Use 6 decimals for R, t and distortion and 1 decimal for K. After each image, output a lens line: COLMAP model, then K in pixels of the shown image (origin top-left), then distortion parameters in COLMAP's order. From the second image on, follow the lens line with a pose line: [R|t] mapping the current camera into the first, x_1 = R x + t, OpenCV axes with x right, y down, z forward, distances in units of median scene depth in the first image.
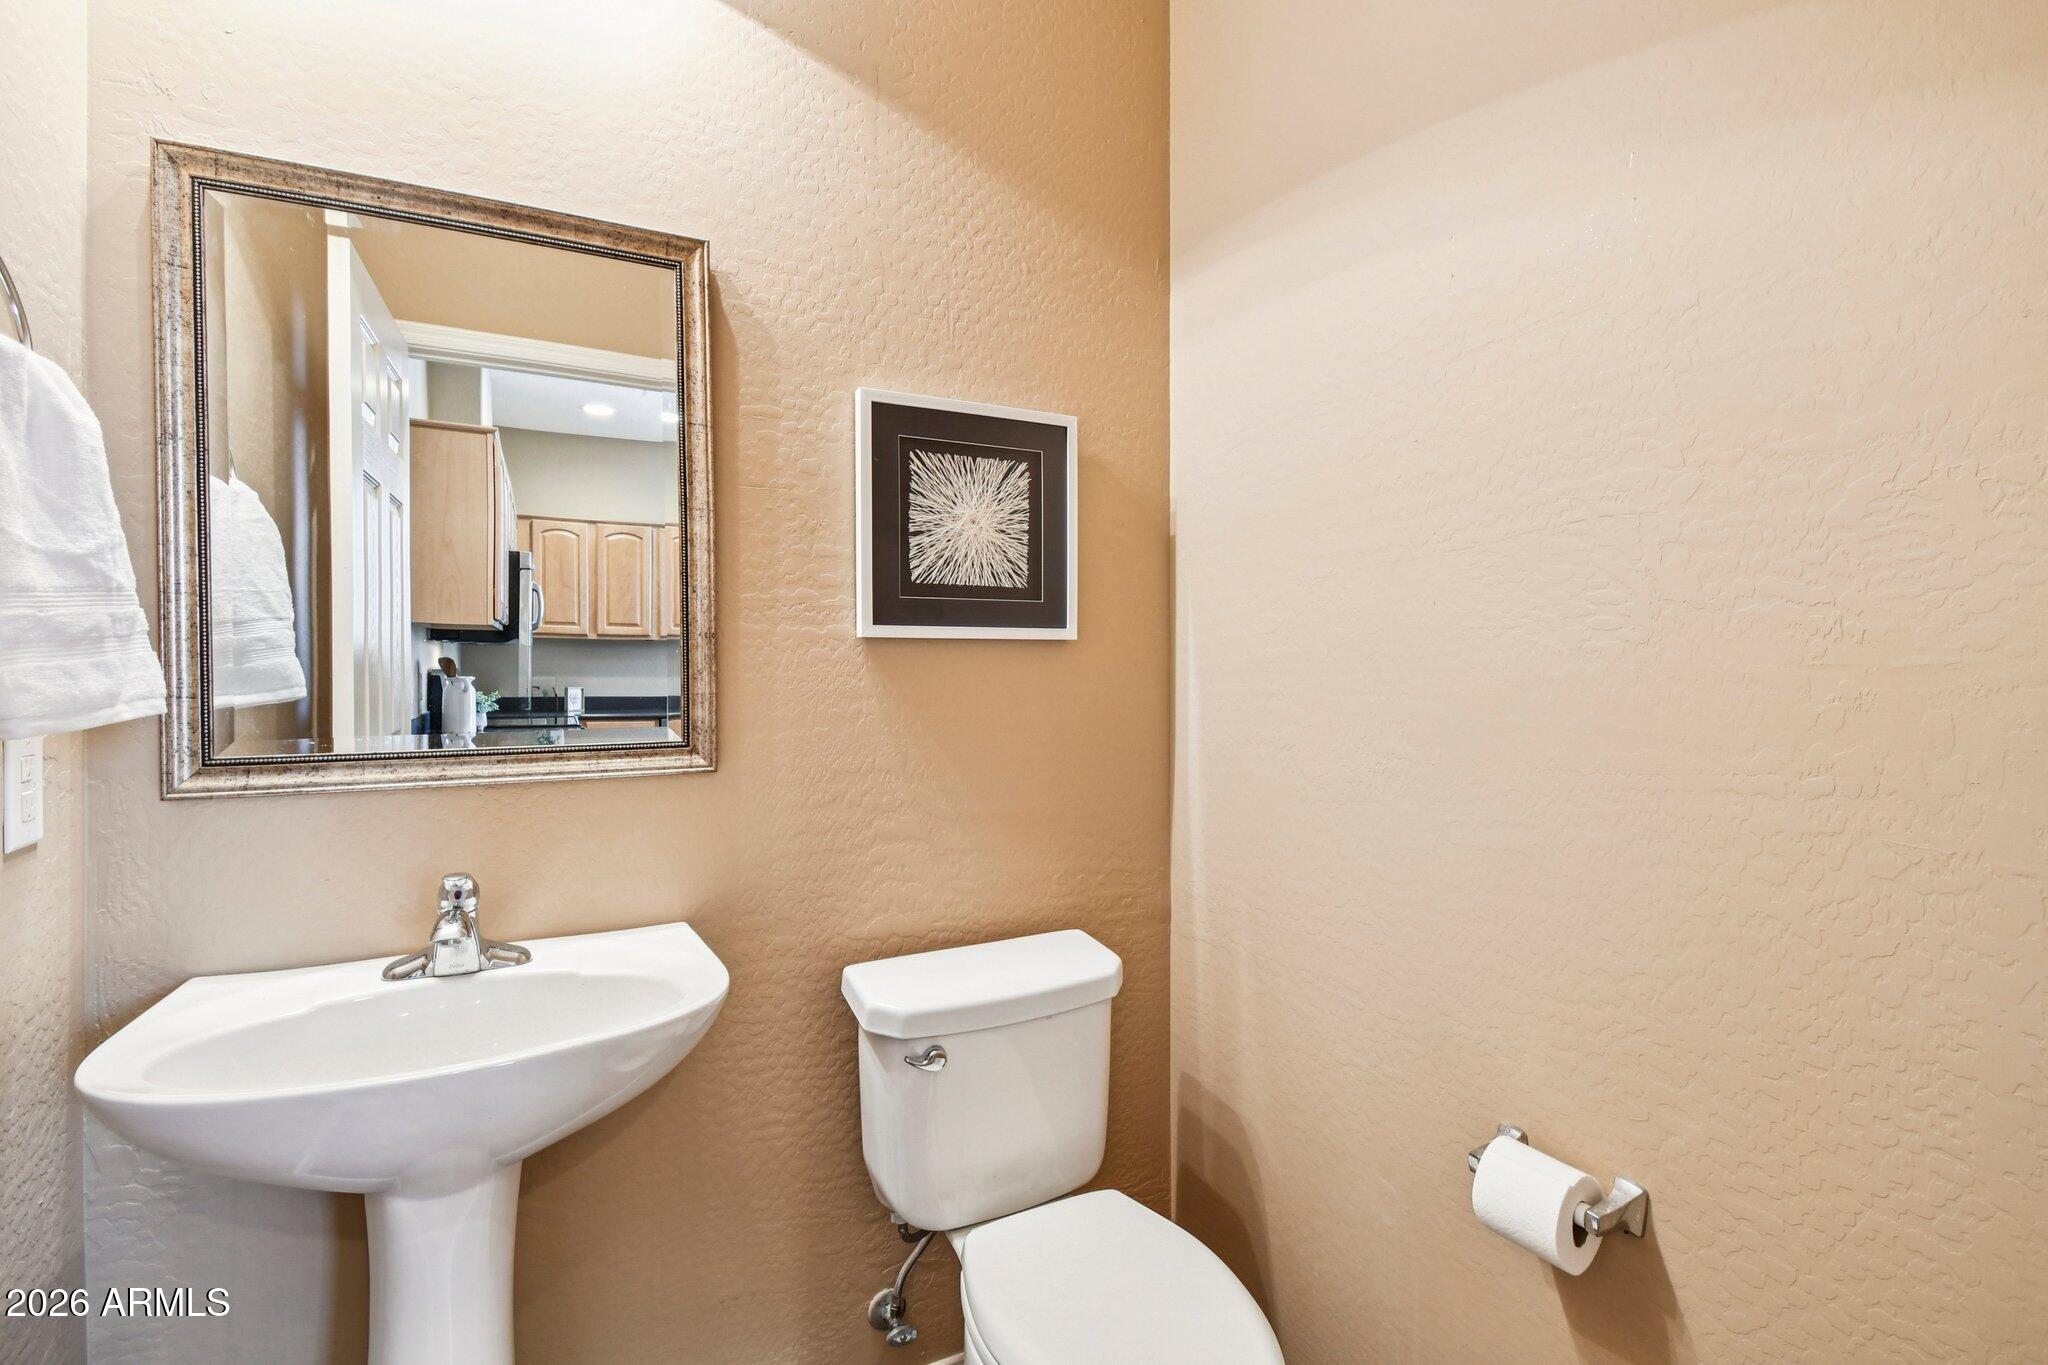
lens RADIAL K [[922.1, 0, 1029.7], [0, 922.1, 678.0], [0, 0, 1]] dist [0.002839, -0.000806]
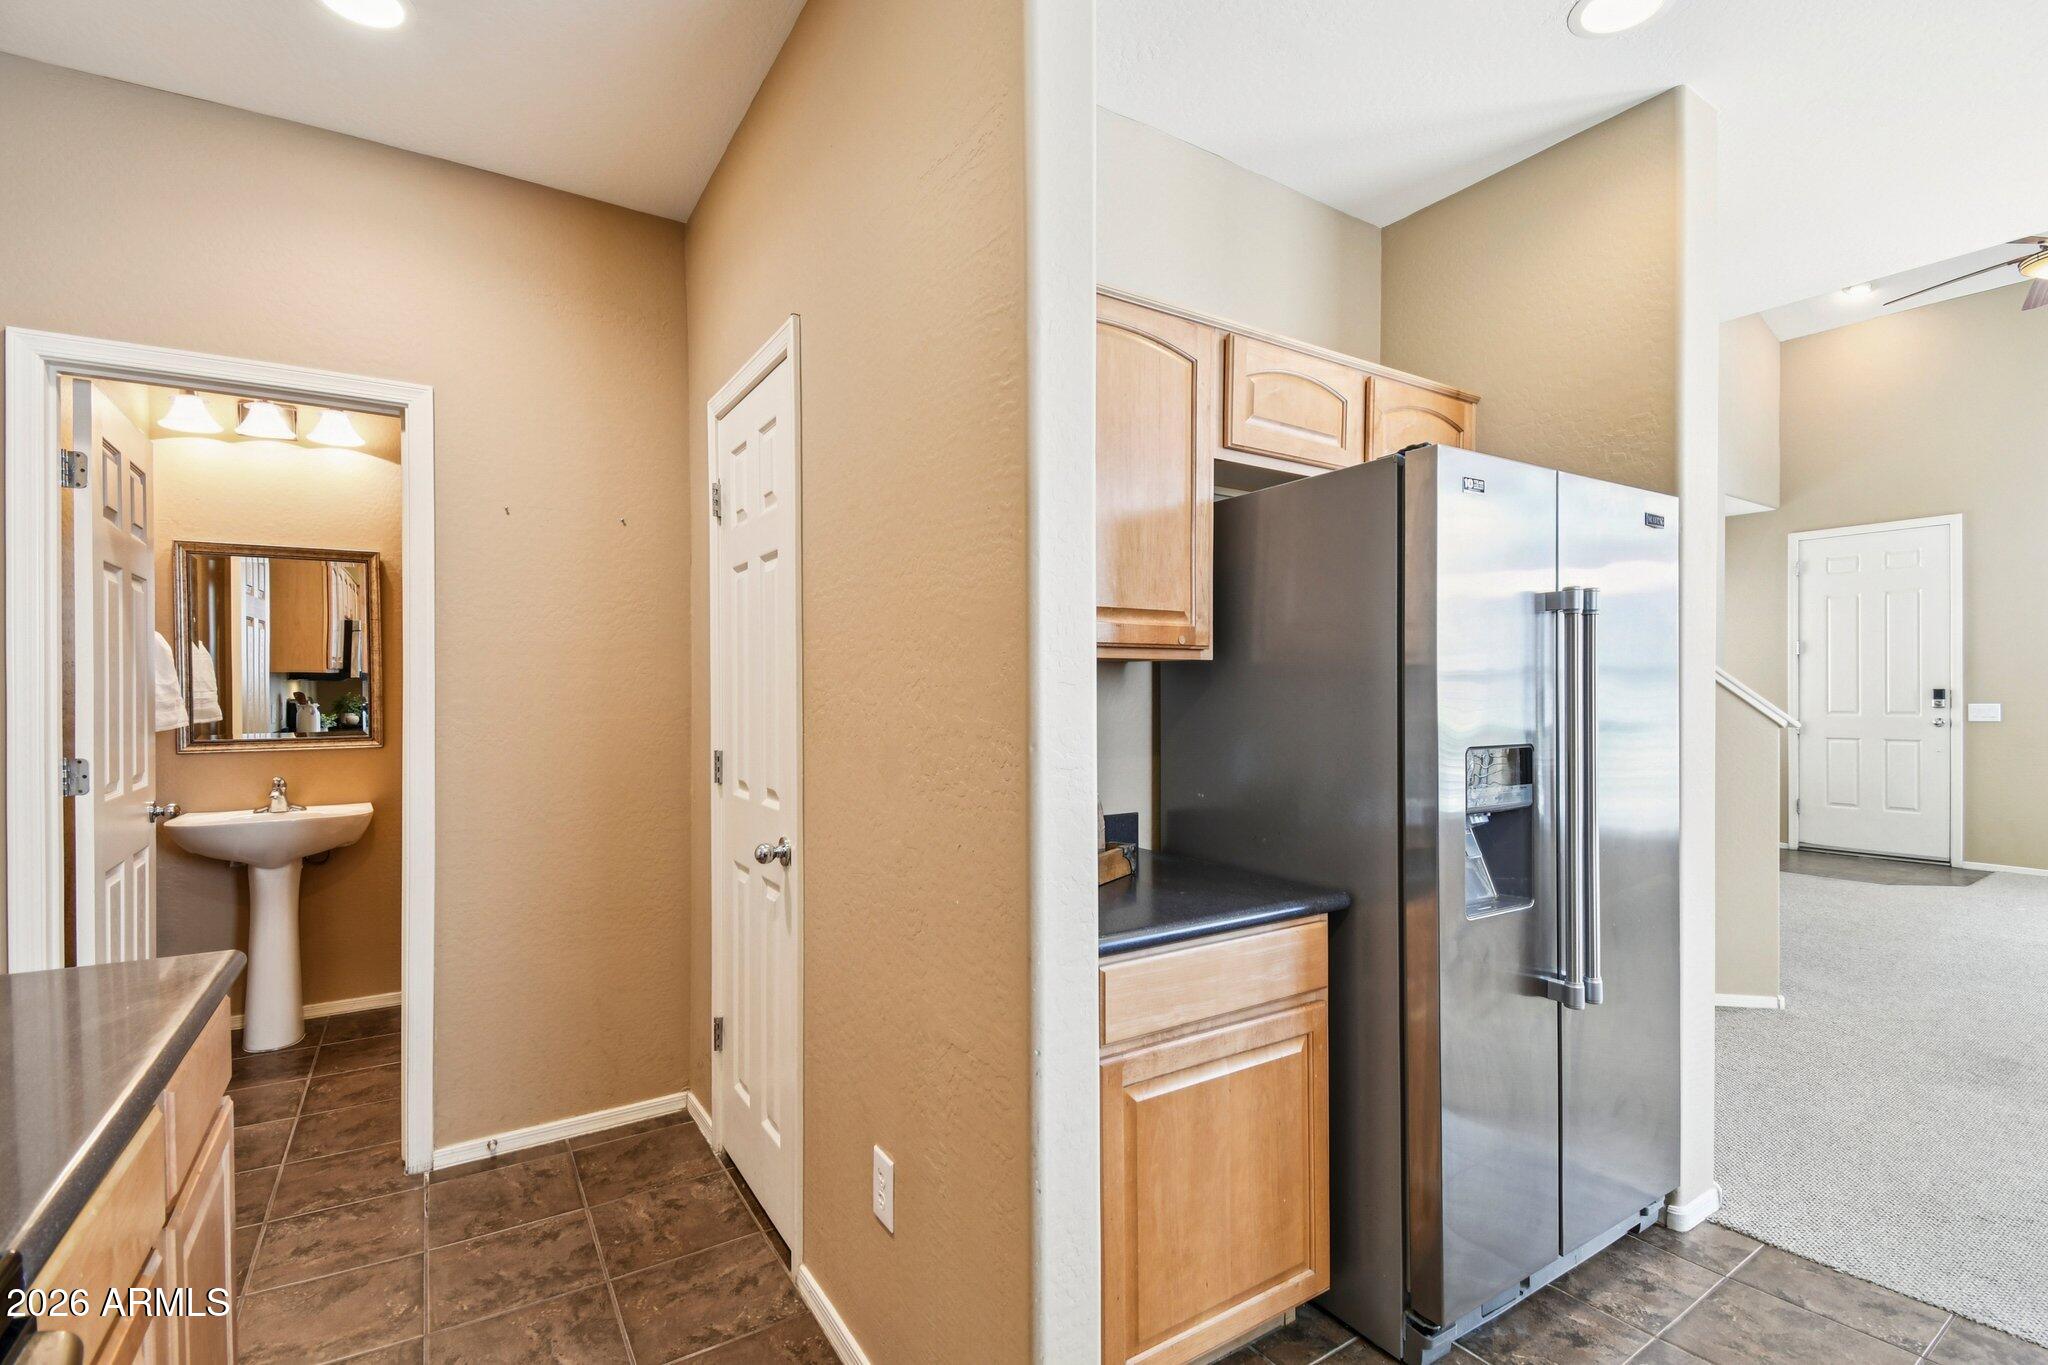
lens RADIAL K [[930.7, 0, 1022.6], [0, 930.7, 696.8], [0, 0, 1]] dist [0.001599, -0.007969]
pose [[0.997158, 0.000149, 0.075336, 1.245575], [-0.000421, 0.999993, 0.003598, -0.054219], [-0.075335, -0.003620, 0.997152, -1.744666]]
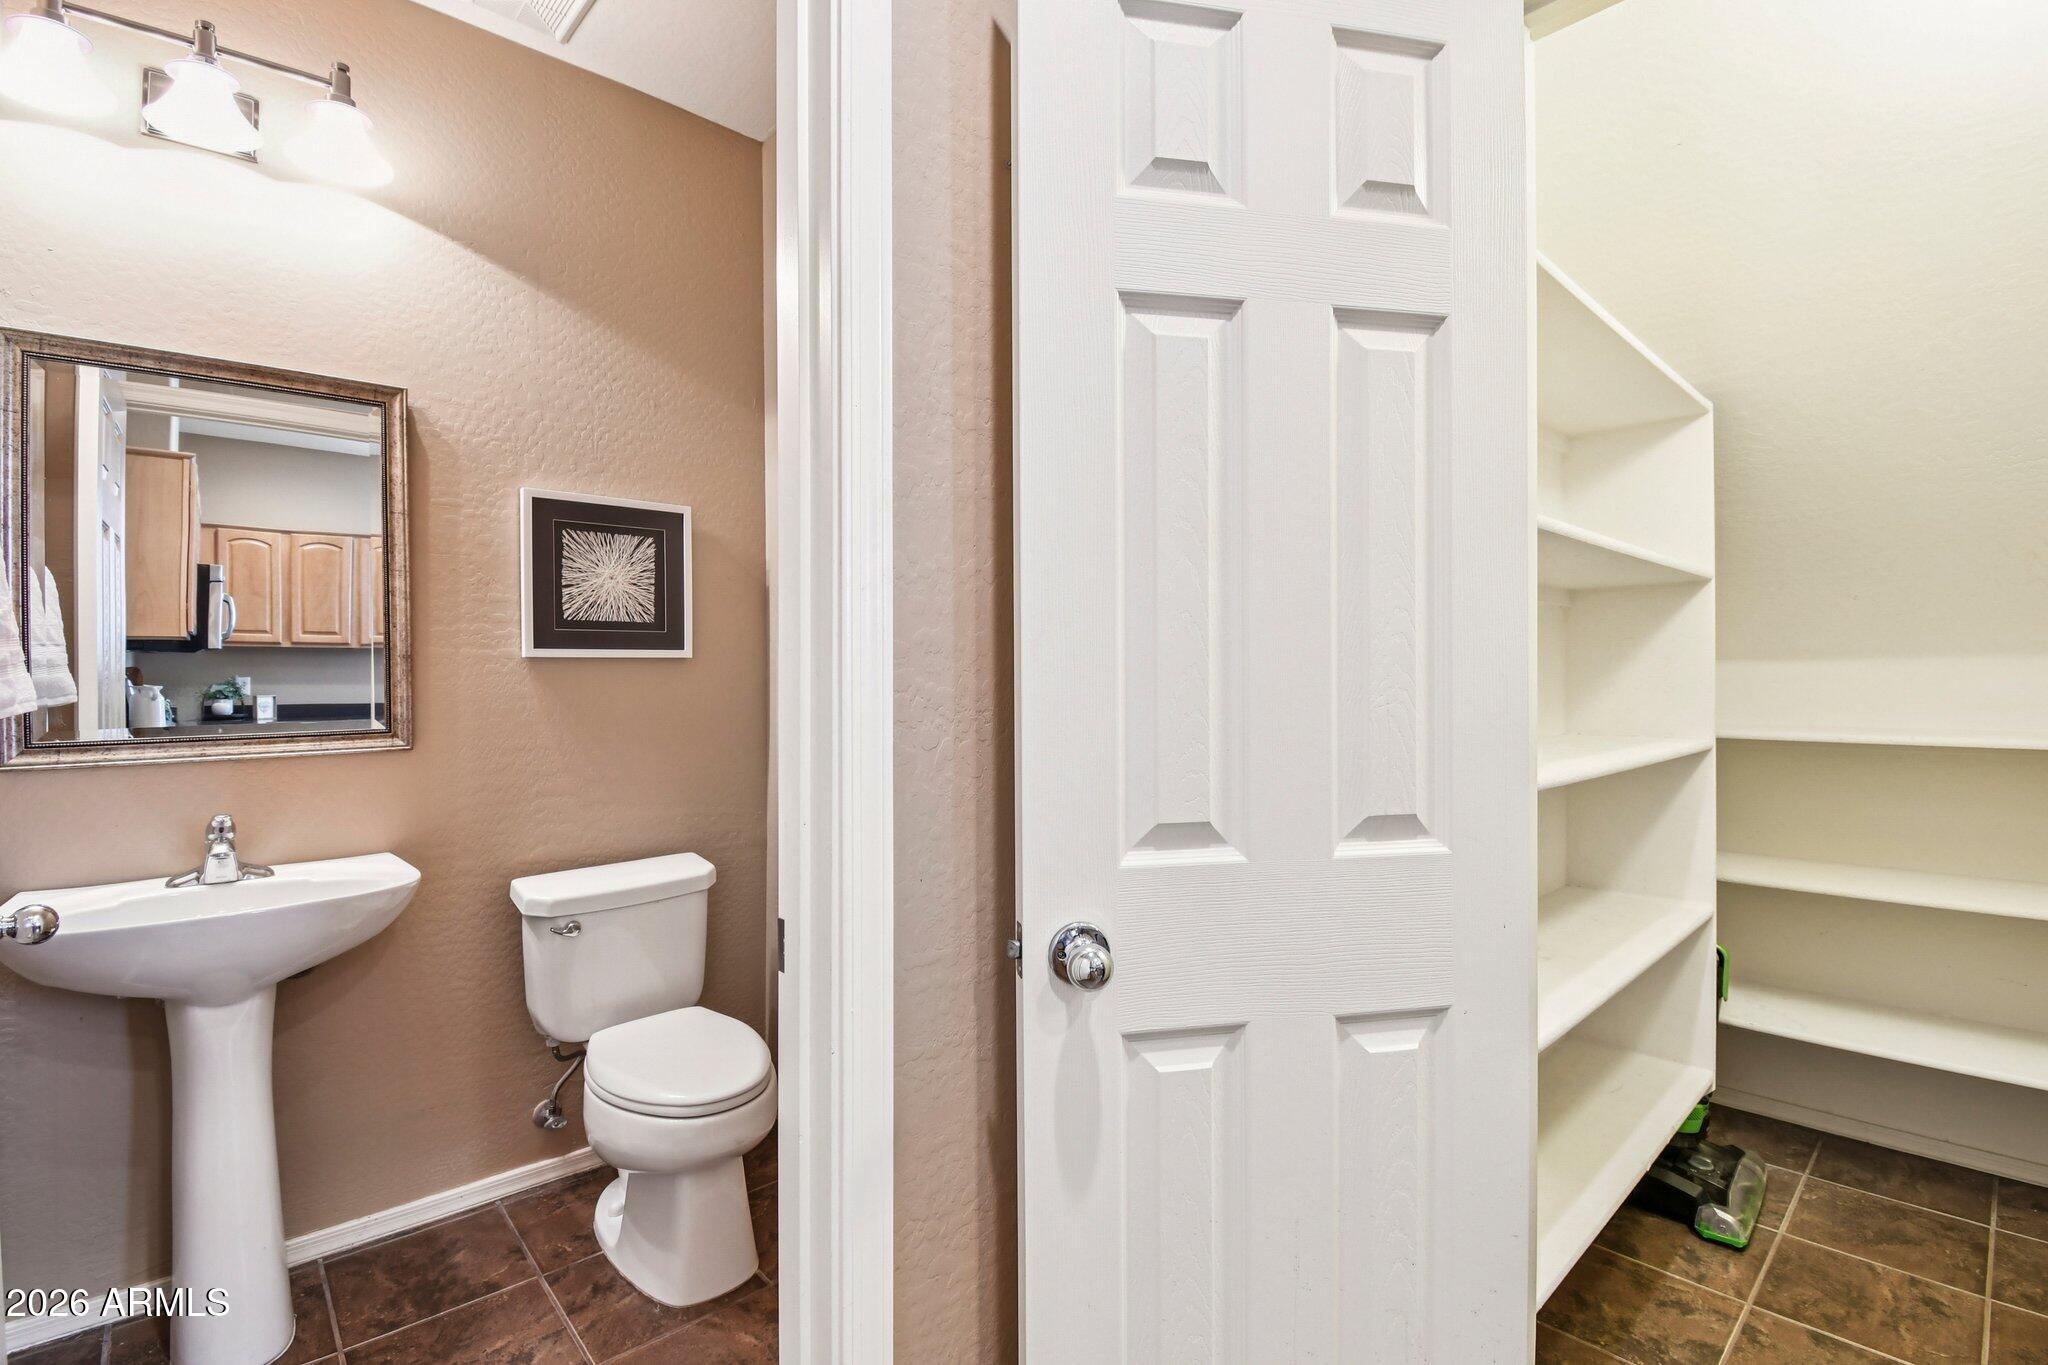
lens RADIAL K [[882.7, 0, 1024.6], [0, 882.7, 676.9], [0, 0, 1]] dist [-0.004182, -0.013195]
pose [[0.964183, -0.005801, 0.265173, 0.214410], [0.007077, 0.999968, -0.003858, -0.001692], [-0.265142, 0.005597, 0.964193, -0.565877]]
